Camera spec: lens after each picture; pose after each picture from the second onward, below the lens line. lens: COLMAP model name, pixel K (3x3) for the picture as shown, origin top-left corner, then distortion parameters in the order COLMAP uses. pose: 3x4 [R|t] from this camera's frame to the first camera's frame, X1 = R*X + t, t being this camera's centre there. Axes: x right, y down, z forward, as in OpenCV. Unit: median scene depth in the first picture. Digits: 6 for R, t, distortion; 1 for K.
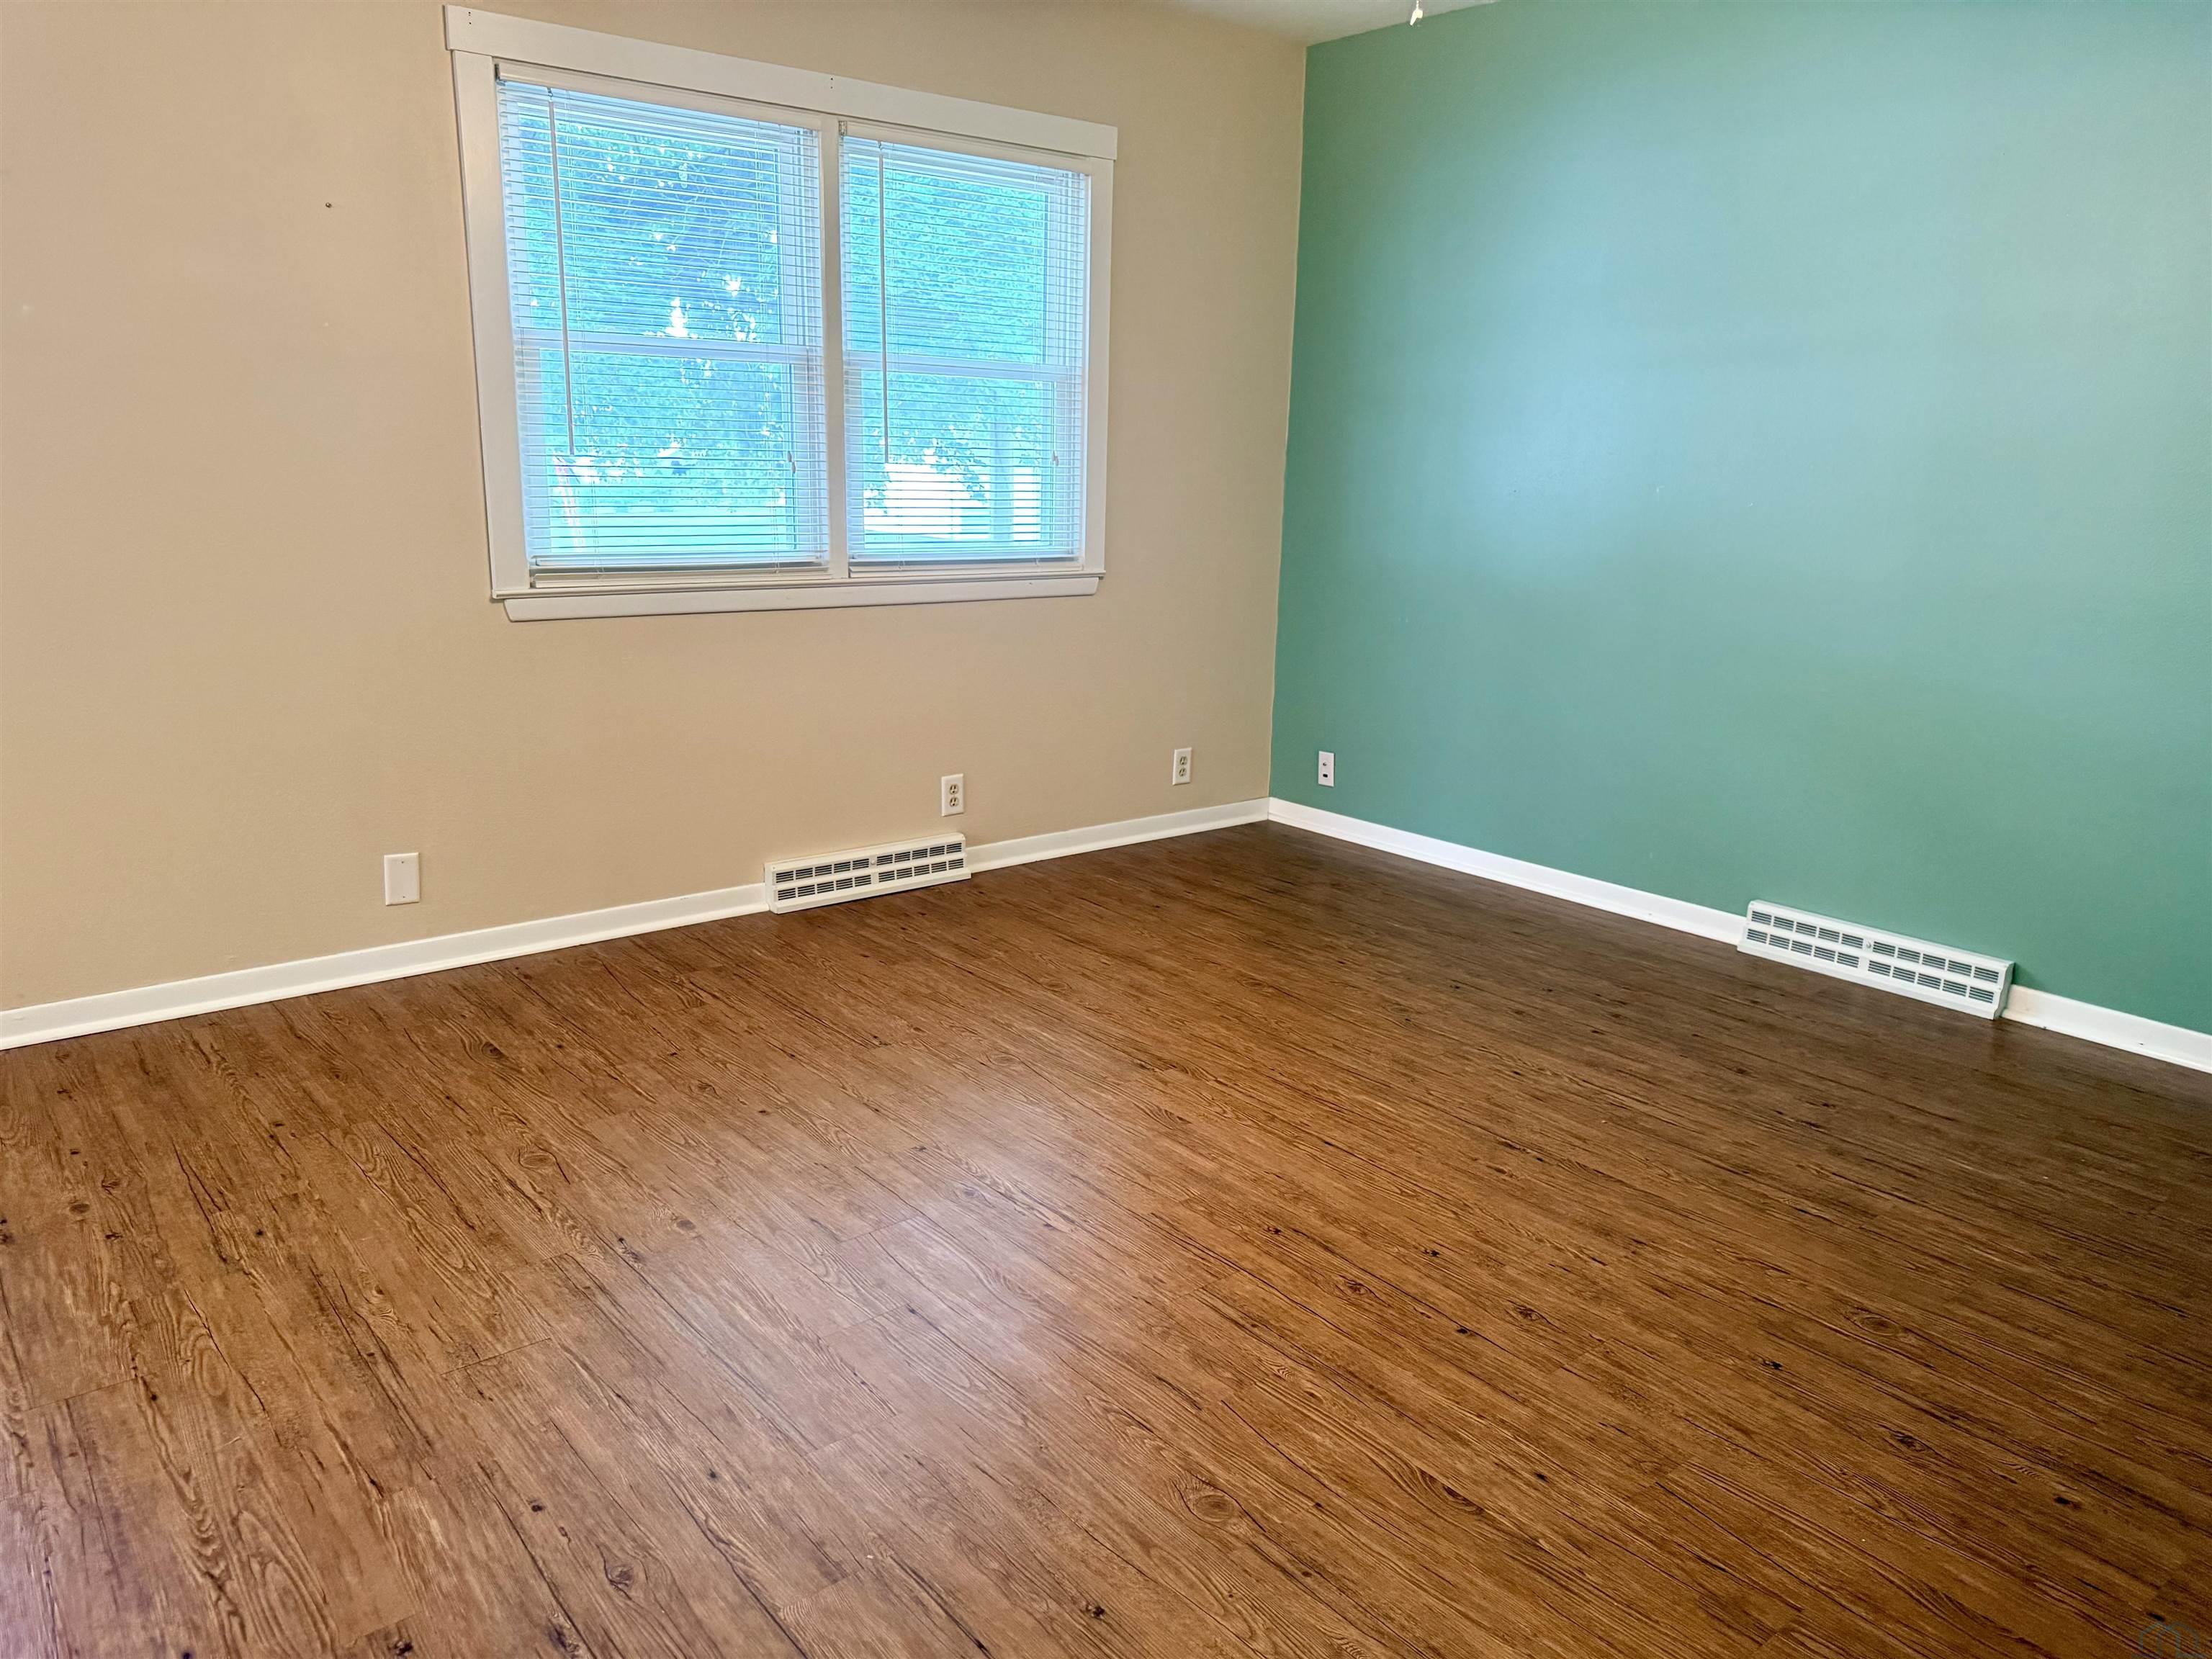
lens RADIAL K [[1549.6, 0, 1100.7], [0, 1549.6, 819.0], [0, 0, 1]] dist [0.062655, -0.040824]
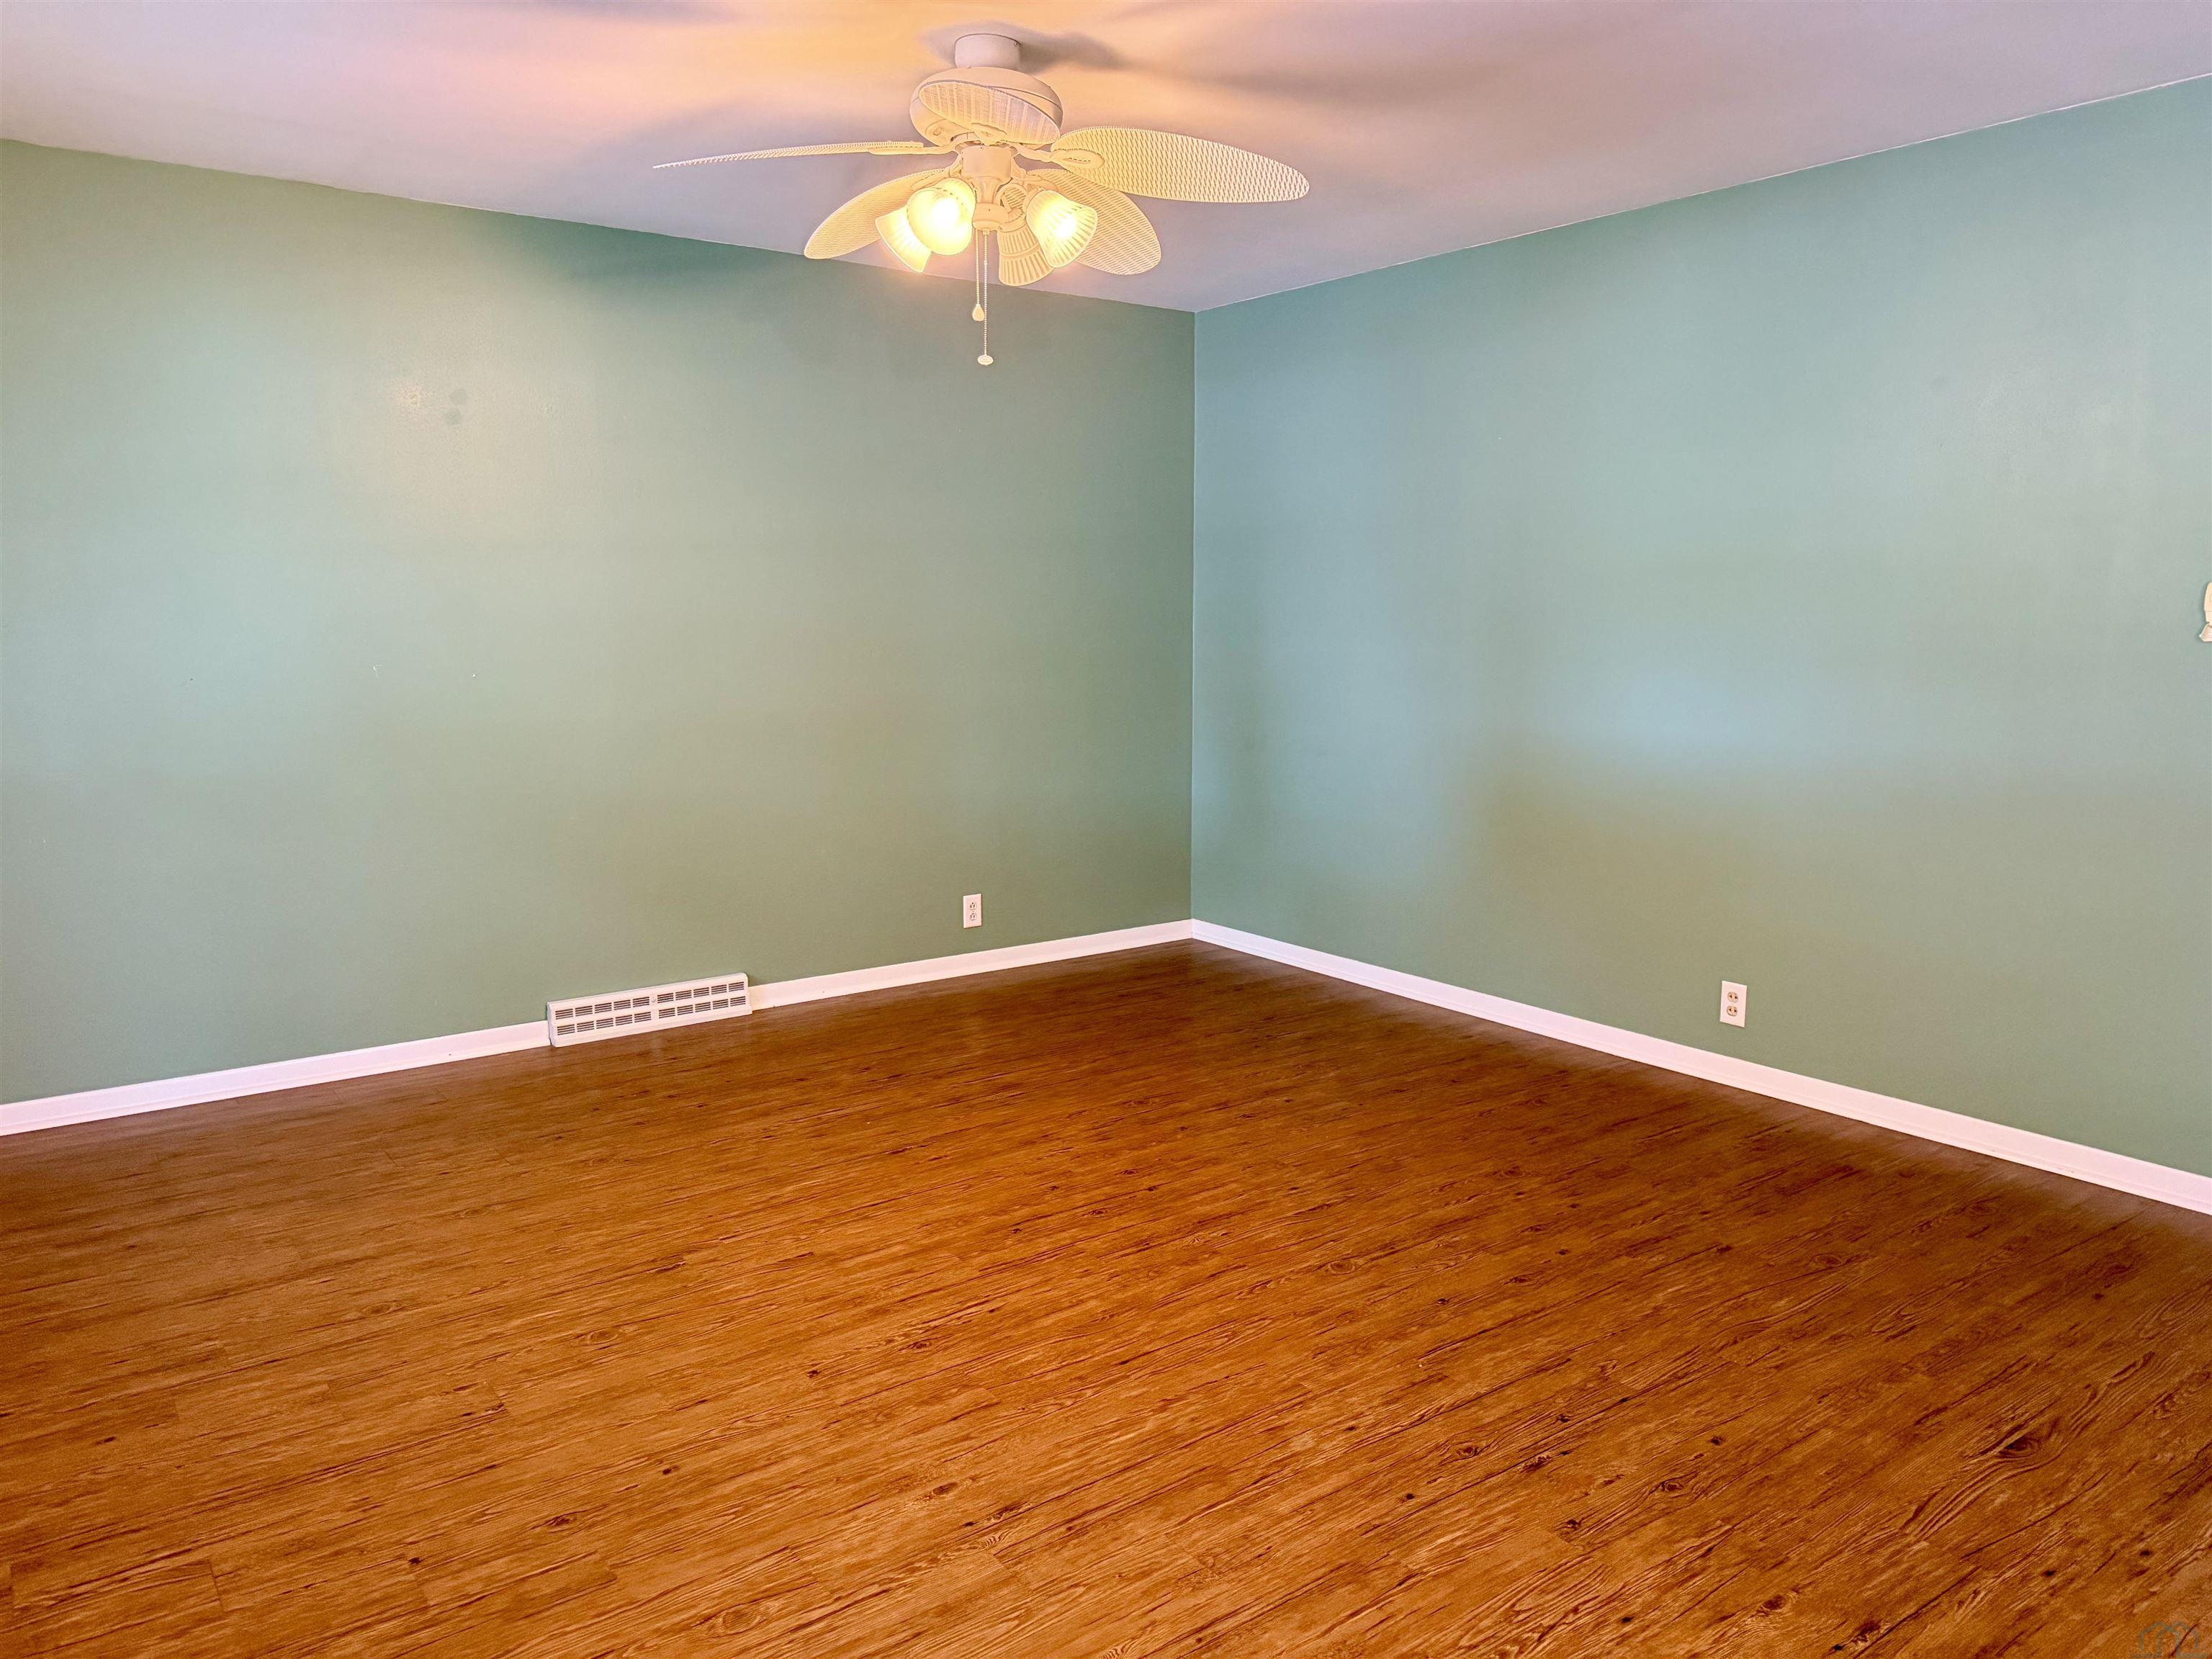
lens RADIAL K [[1549.6, 0, 1110.6], [0, 1549.6, 829.9], [0, 0, 1]] dist [0.062655, -0.040824]
pose [[0.048830, -0.159548, 0.985982, -0.866840], [0.240196, 0.960065, 0.143459, -0.173943], [-0.969495, 0.229824, 0.085203, 0.576791]]
